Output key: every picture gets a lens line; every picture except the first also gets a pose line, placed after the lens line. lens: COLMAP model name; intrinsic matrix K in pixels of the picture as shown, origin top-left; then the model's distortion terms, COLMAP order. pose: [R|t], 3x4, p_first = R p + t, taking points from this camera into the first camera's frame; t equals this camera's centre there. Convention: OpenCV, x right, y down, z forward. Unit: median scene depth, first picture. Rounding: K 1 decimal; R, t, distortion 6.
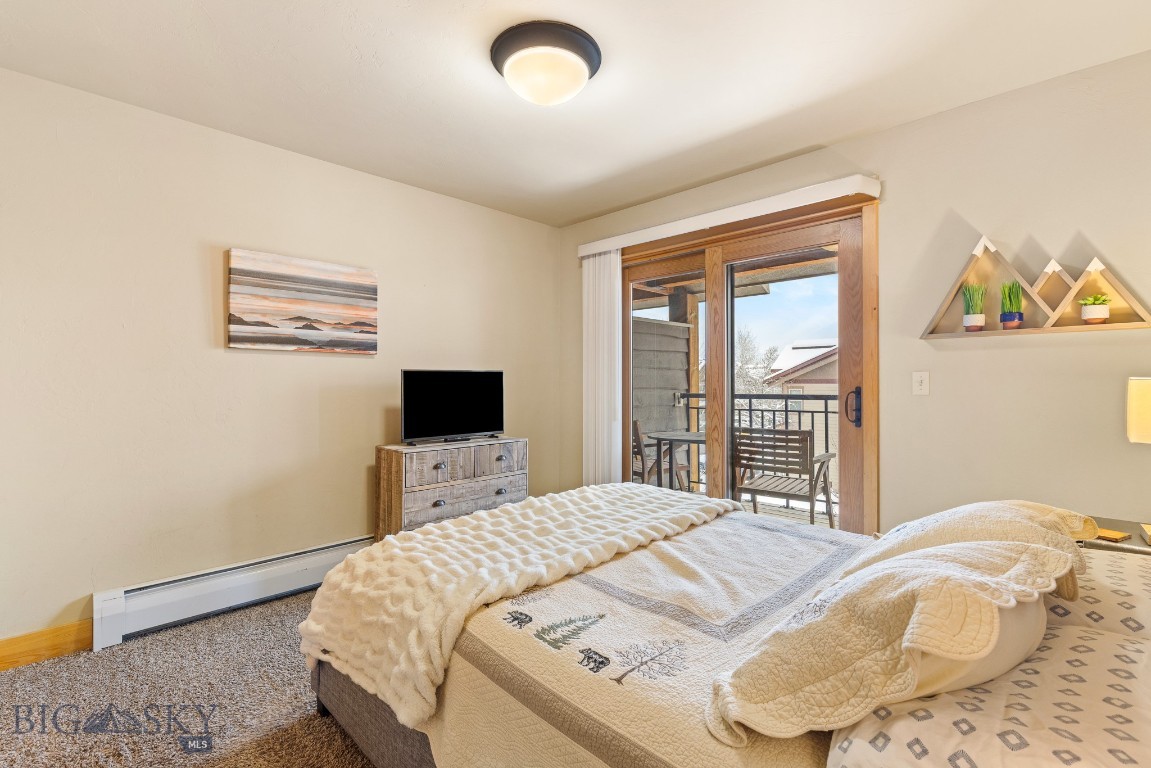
lens RADIAL K [[523.8, 0, 568.6], [0, 523.8, 383.1], [0, 0, 1]] dist [-0.000527, -0.000284]
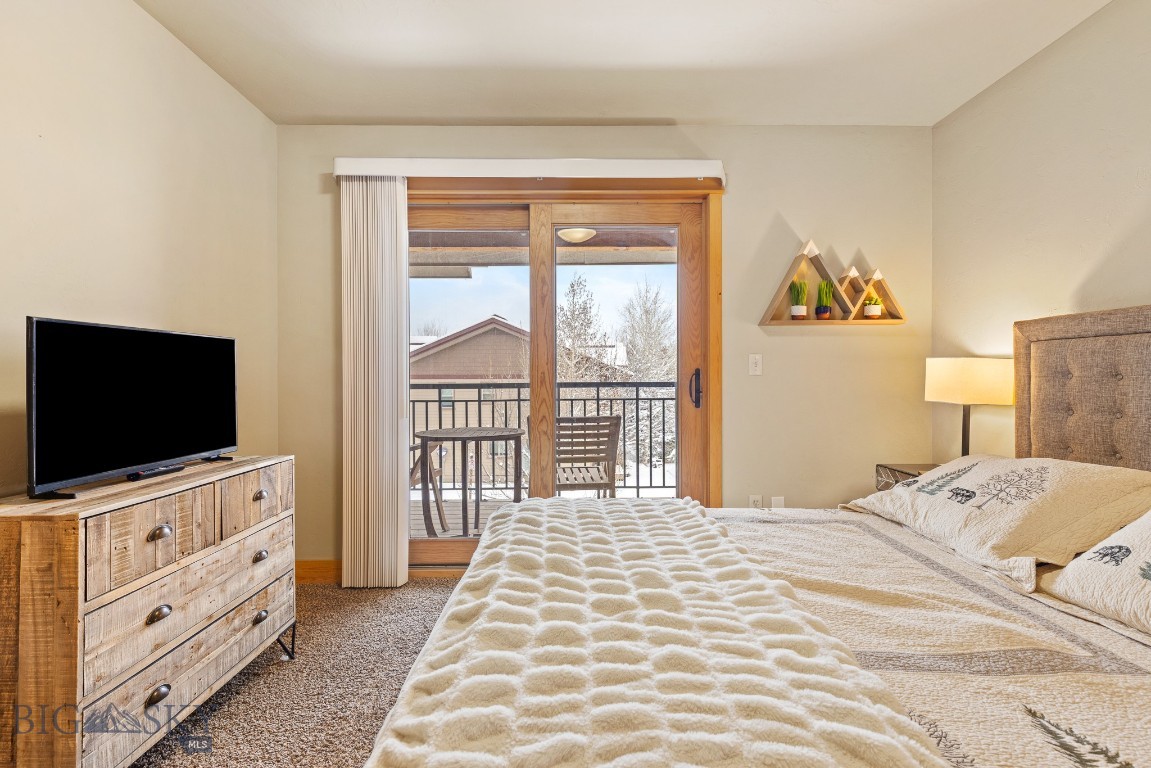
lens RADIAL K [[523.0, 0, 572.5], [0, 523.0, 381.5], [0, 0, 1]] dist [0.007683, -0.000353]
pose [[0.696990, -0.005018, 0.717063, -0.326764], [0.003461, 0.999987, 0.003634, 0.025367], [-0.717073, -0.000051, 0.696998, 0.420564]]
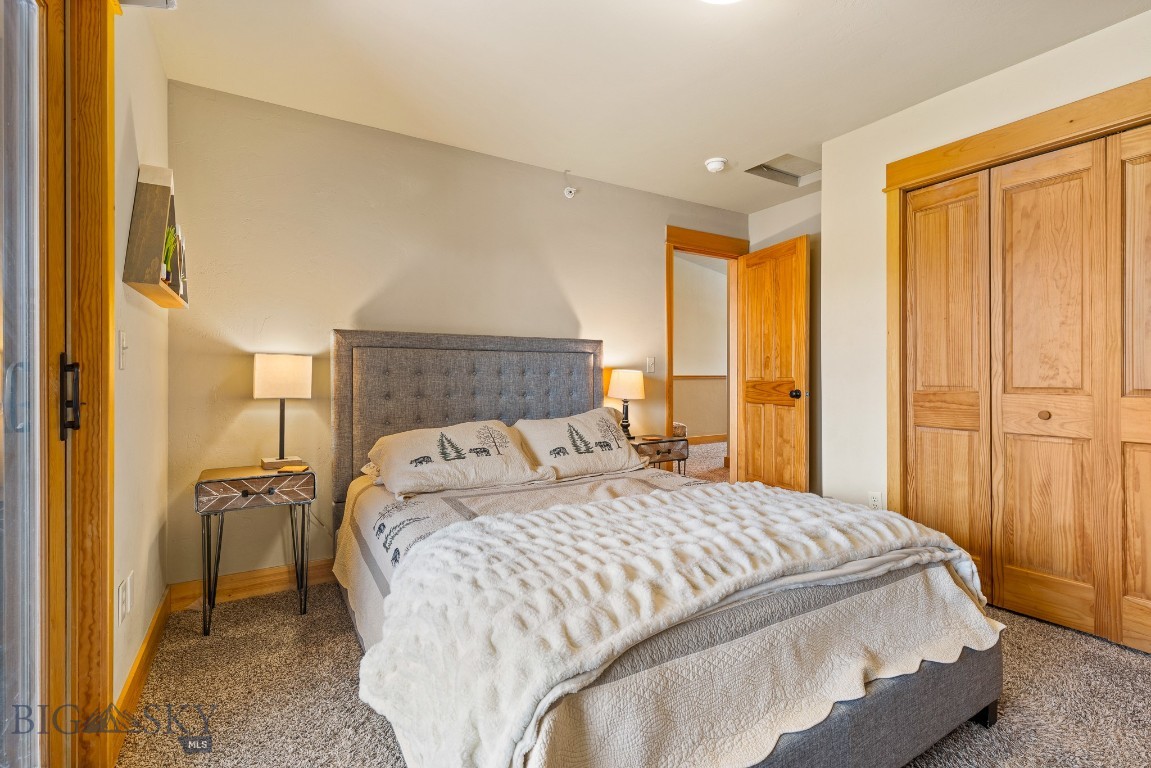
lens RADIAL K [[521.7, 0, 580.4], [0, 521.7, 385.3], [0, 0, 1]] dist [0.005496, -0.000551]
pose [[-0.984438, -0.001110, 0.175730, 0.025198], [0.002587, 0.999780, 0.020805, 0.025853], [-0.175714, 0.020936, -0.984219, 1.248139]]
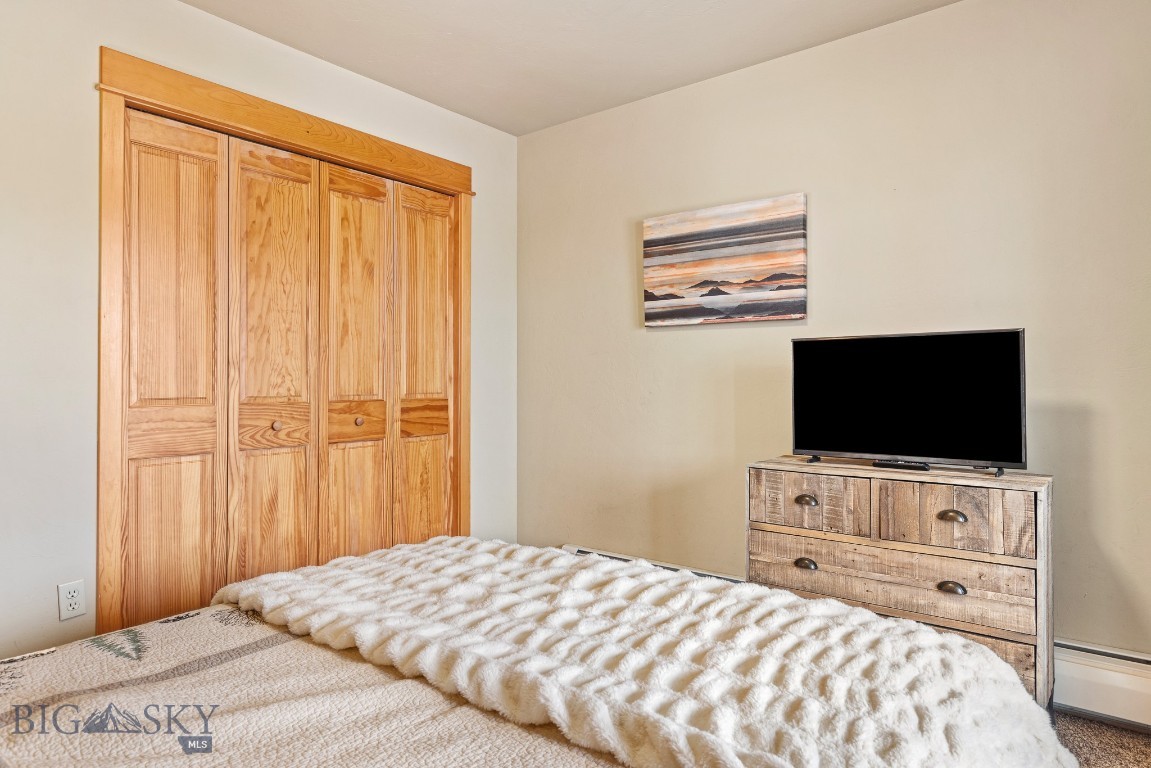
lens RADIAL K [[672.2, 0, 575.2], [0, 672.2, 377.2], [0, 0, 1]] dist [0.002842, 0.000803]
pose [[0.121954, -0.002857, -0.992532, 0.471808], [-0.000731, 0.999995, -0.002969, 0.023424], [0.992535, 0.001087, 0.121952, 0.655867]]
